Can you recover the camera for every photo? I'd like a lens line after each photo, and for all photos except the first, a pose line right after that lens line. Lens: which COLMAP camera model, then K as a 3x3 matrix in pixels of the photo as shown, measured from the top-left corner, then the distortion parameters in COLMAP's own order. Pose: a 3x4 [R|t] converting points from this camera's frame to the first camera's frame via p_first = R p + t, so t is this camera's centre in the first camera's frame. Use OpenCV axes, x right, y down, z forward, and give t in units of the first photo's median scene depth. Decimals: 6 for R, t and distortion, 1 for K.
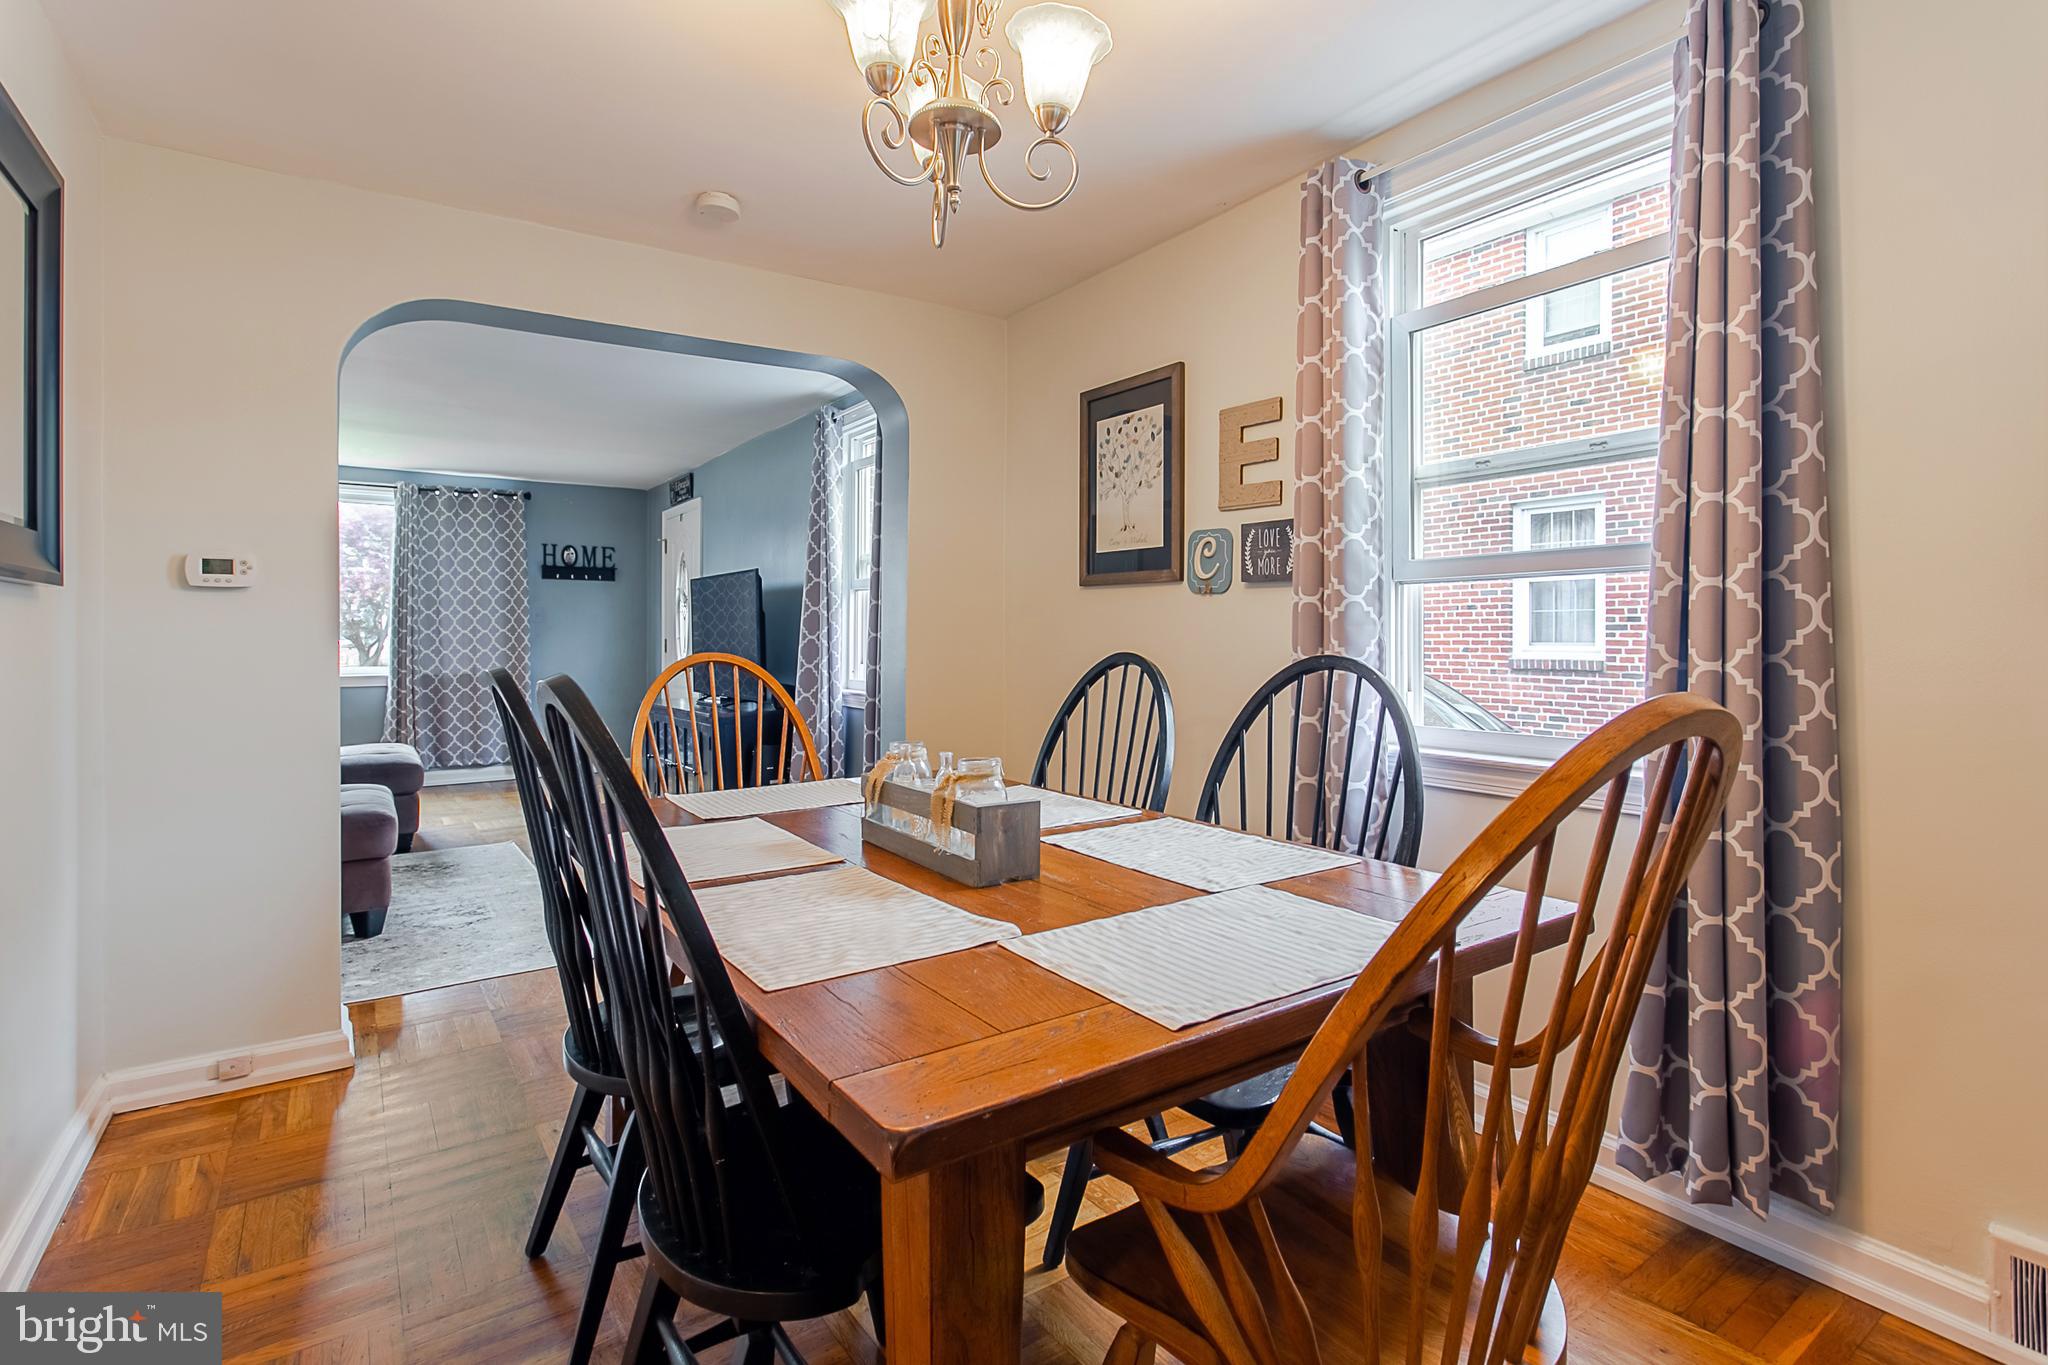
lens RADIAL K [[967.7, 0, 1024.5], [0, 967.7, 634.3], [0, 0, 1]] dist [-0.001998, -0.000233]
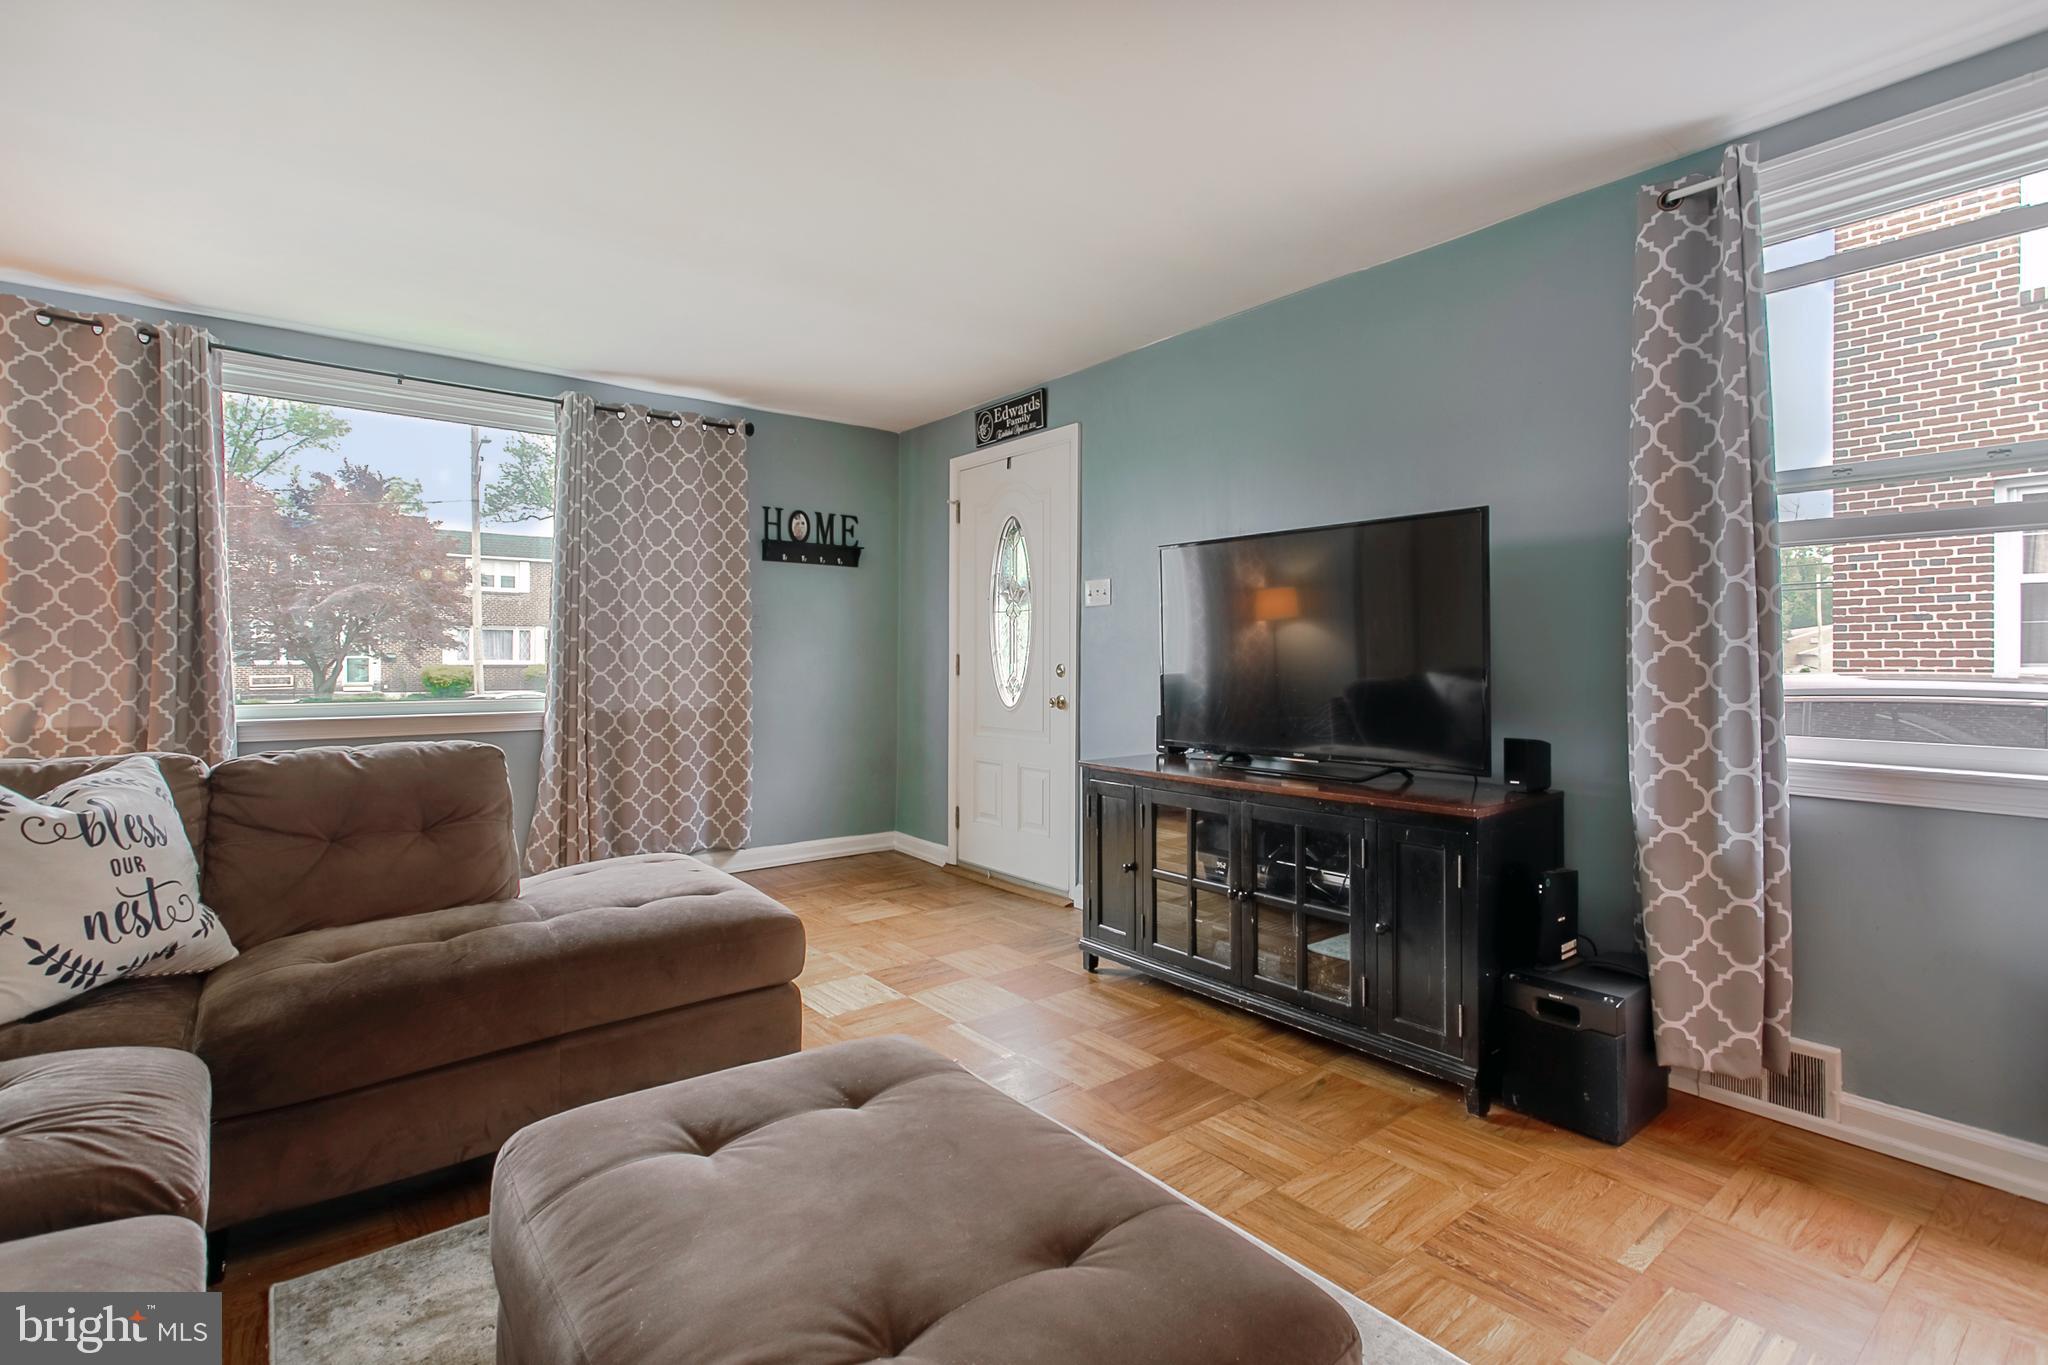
lens RADIAL K [[967.7, 0, 1035.1], [0, 967.7, 653.0], [0, 0, 1]] dist [-0.001998, -0.000233]
pose [[0.998151, 0.002029, 0.060756, -0.370330], [-0.001736, 0.999987, -0.004878, 0.007307], [-0.060765, 0.004764, 0.998141, 0.359611]]
